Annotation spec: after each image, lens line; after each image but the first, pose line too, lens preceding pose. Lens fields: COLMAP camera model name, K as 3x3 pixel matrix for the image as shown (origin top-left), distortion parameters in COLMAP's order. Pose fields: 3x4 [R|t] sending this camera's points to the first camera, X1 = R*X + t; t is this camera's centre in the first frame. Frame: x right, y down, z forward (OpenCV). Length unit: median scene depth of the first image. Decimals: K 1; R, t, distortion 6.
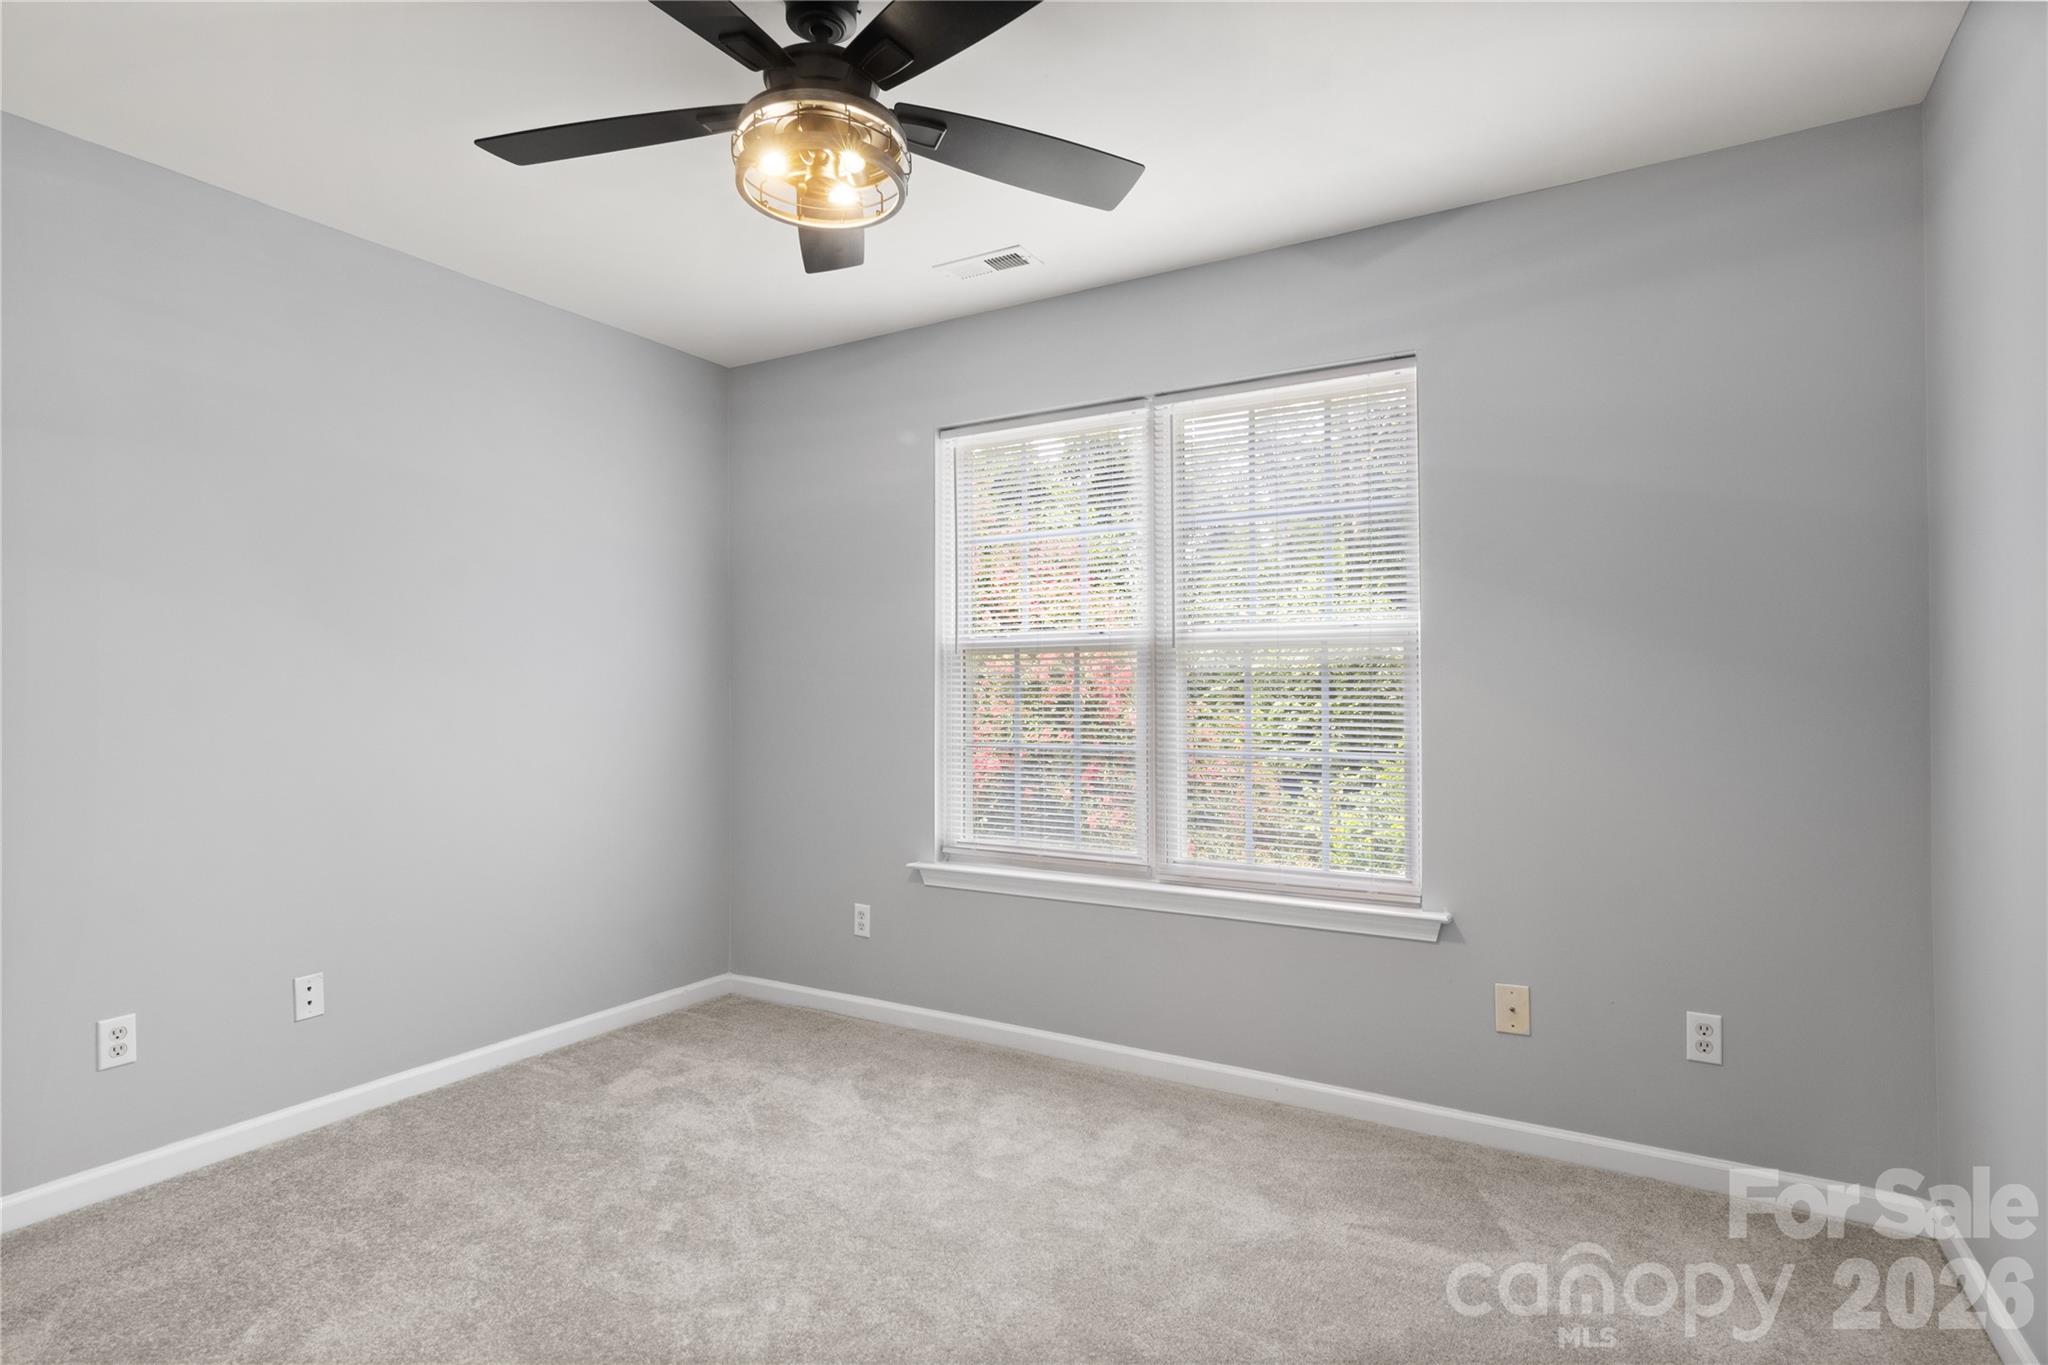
lens RADIAL K [[991.7, 0, 1025.6], [0, 991.7, 677.4], [0, 0, 1]] dist [0.024441, 0.000371]
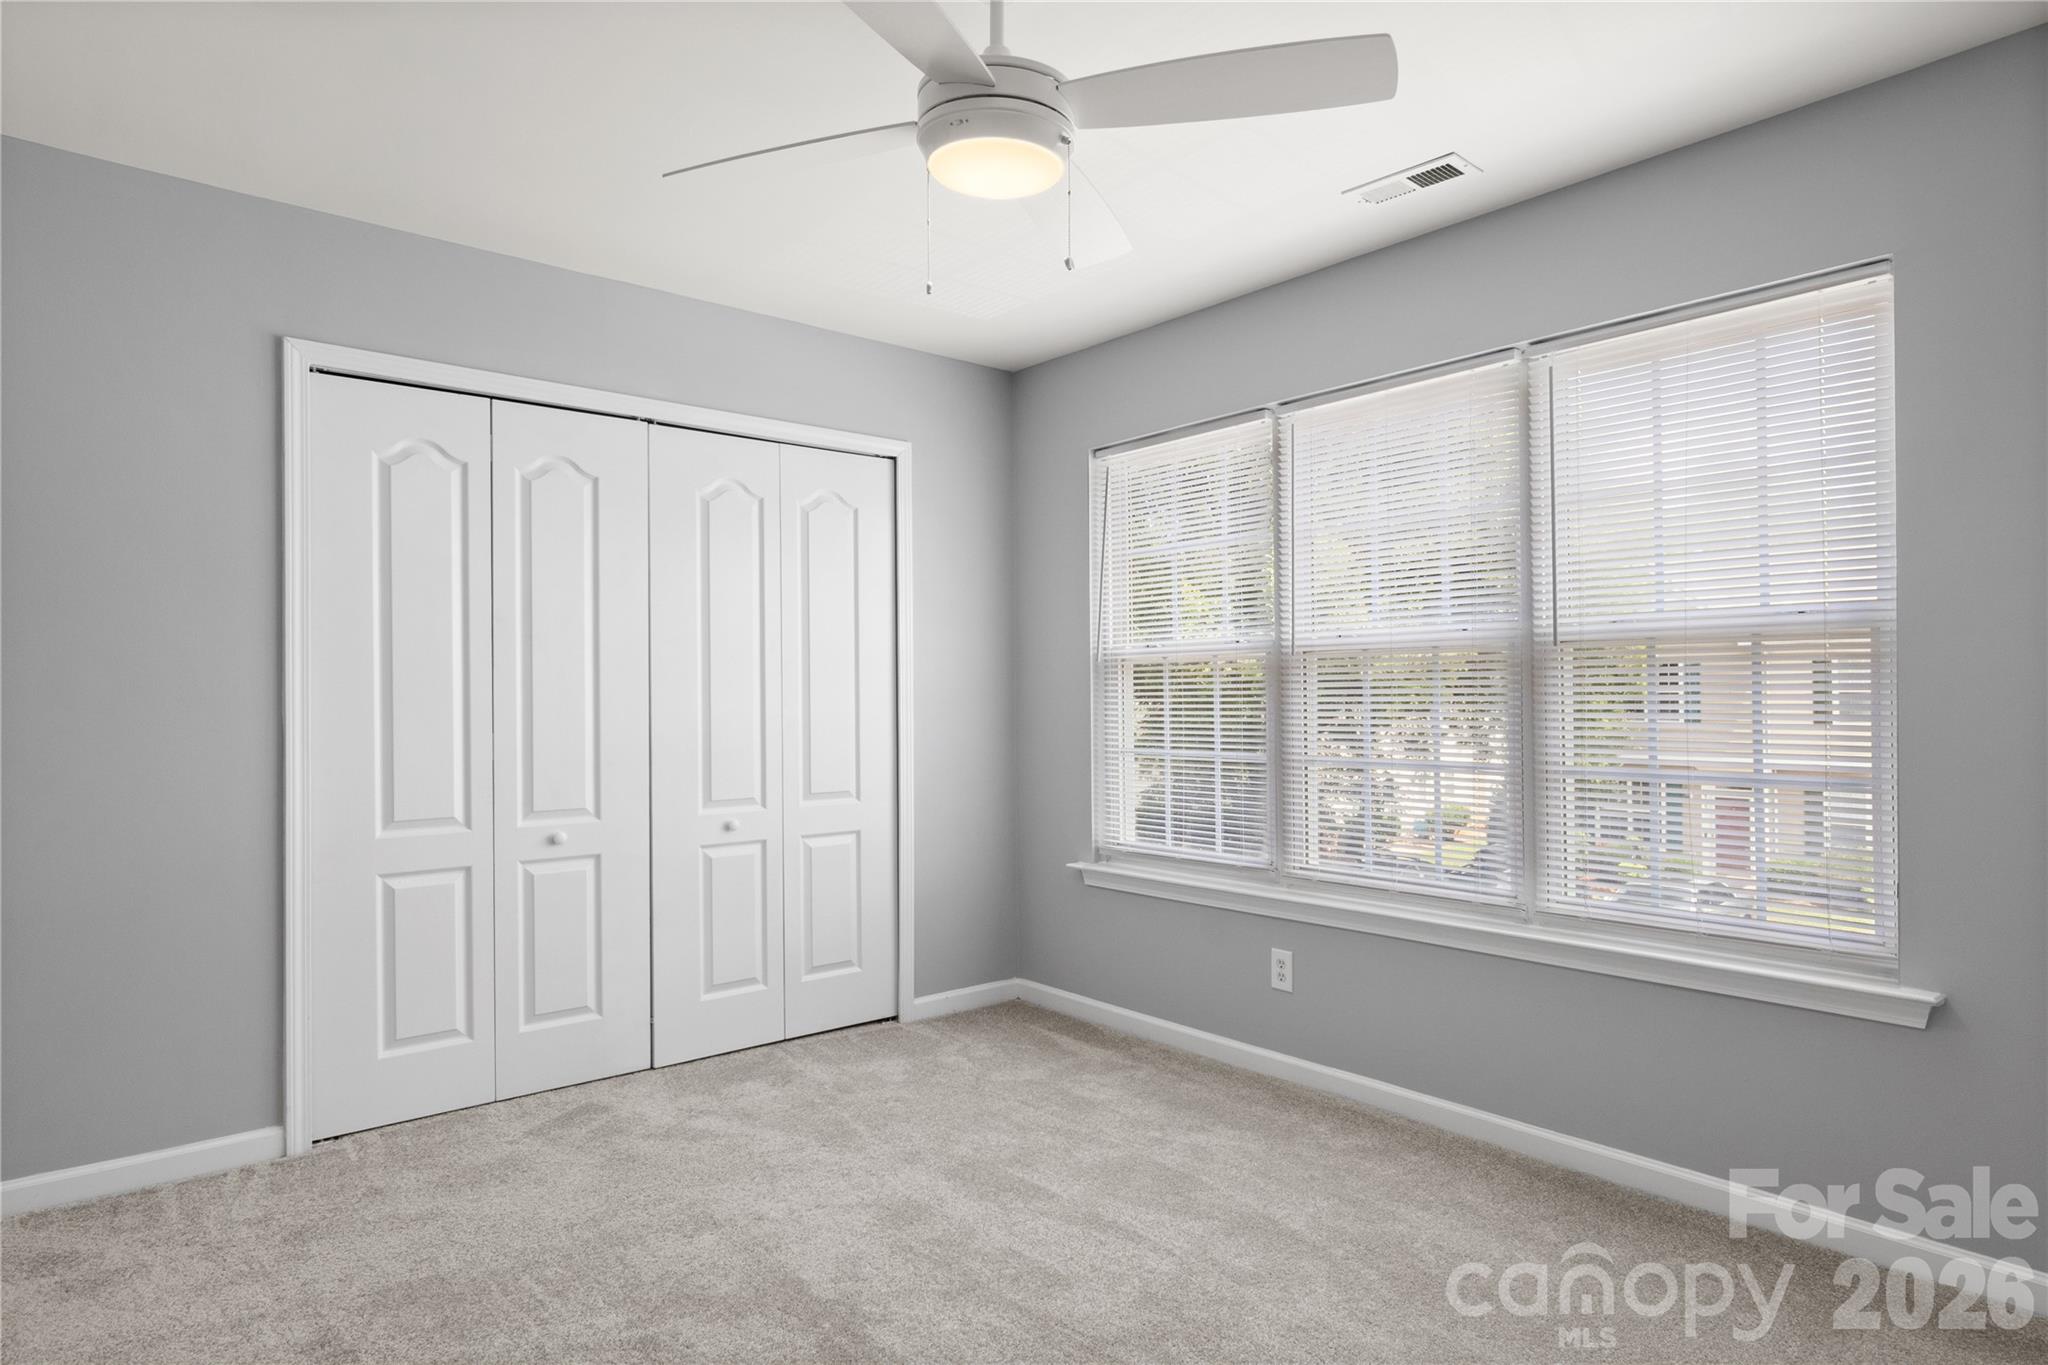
lens RADIAL K [[1149.7, 0, 1028.5], [0, 1149.7, 692.6], [0, 0, 1]] dist [-0.001076, -0.000743]
pose [[0.929763, -0.003712, -0.368139, 0.143989], [0.007096, 0.999944, 0.007840, -0.001217], [0.368090, -0.009902, 0.929738, -0.079354]]
